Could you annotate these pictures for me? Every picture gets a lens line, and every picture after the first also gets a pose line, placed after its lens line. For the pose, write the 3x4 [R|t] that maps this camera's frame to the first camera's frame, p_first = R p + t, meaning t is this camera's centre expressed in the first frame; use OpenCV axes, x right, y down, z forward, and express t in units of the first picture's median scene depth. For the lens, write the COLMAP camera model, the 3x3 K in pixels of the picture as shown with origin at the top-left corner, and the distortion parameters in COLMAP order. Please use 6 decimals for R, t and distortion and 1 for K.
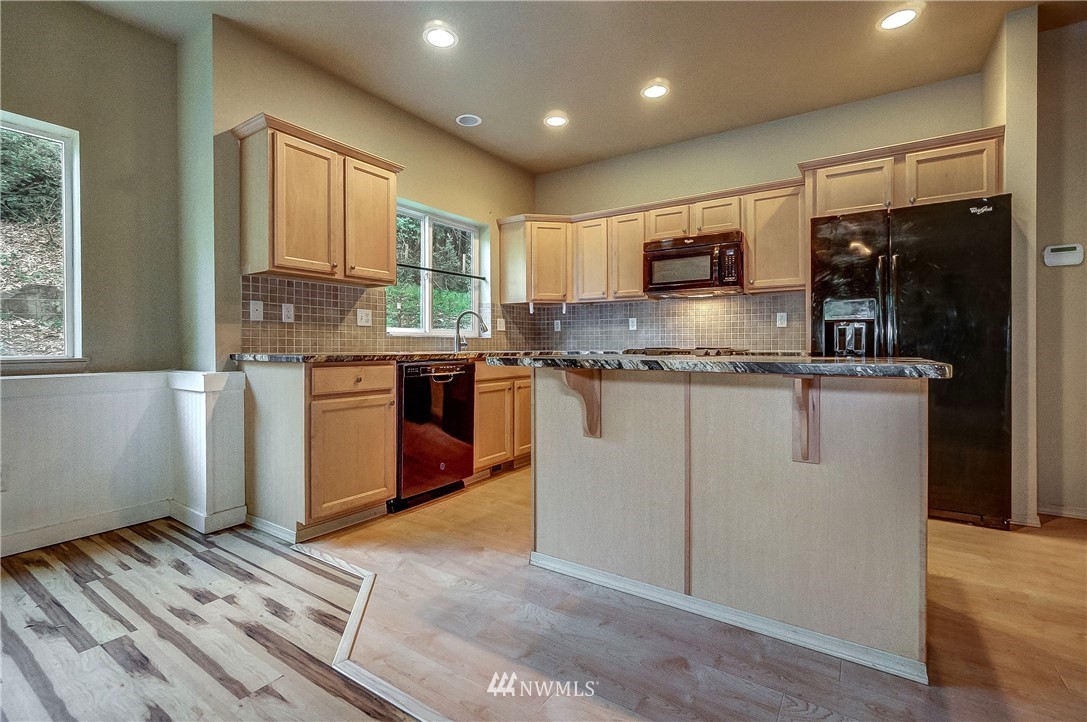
lens RADIAL K [[486.8, 0, 538.7], [0, 486.8, 348.9], [0, 0, 1]] dist [-0.001577, -0.000014]
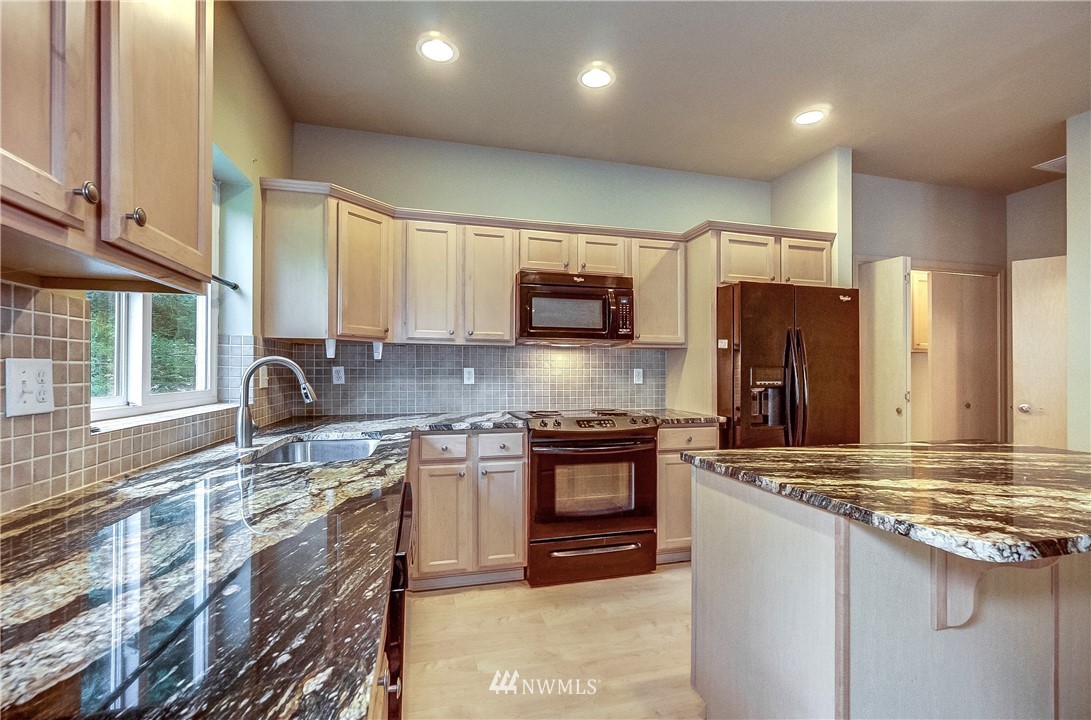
lens RADIAL K [[486.5, 0, 548.2], [0, 486.5, 368.3], [0, 0, 1]] dist [-0.000993, -0.000113]
pose [[0.657234, 0.009369, 0.753628, -0.348178], [0.000069, 0.999922, -0.012490, -0.066454], [-0.753687, 0.008261, 0.657182, 0.531937]]
